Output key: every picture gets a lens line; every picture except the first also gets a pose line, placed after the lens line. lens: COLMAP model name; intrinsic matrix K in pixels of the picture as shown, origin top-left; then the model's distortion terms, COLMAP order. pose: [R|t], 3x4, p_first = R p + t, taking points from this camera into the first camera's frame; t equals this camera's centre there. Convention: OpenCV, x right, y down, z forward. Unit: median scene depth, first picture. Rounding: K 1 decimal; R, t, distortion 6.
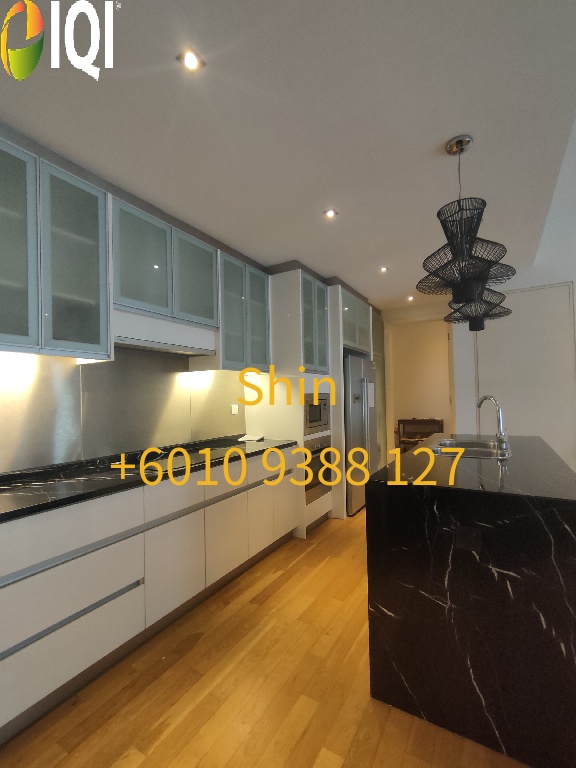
lens RADIAL K [[354.5, 0, 288.0], [0, 354.5, 386.3], [0, 0, 1]] dist [0.000999, 0.000185]
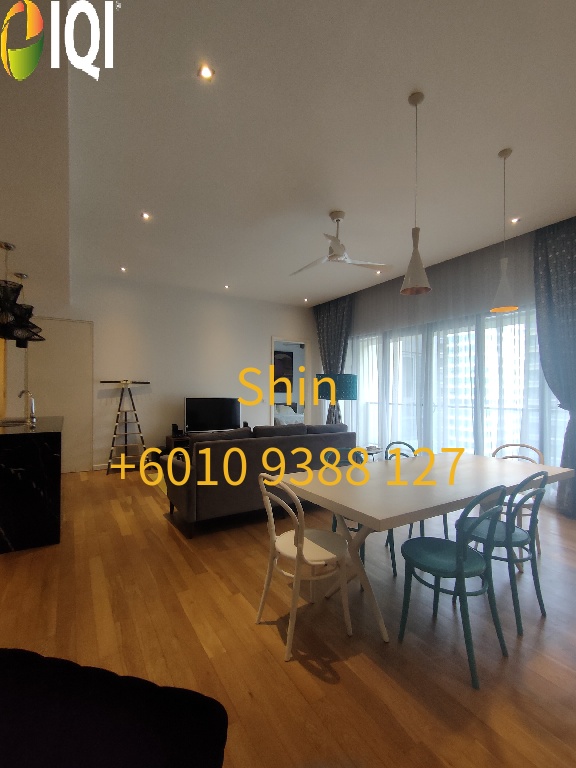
lens RADIAL K [[354.5, 0, 287.7], [0, 354.5, 388.5], [0, 0, 1]] dist [0.000999, 0.000185]
pose [[0.468041, 0.027563, 0.883277, -0.276270], [-0.034587, 0.999319, -0.012857, -0.002550], [-0.883030, -0.024532, 0.468675, -0.738503]]
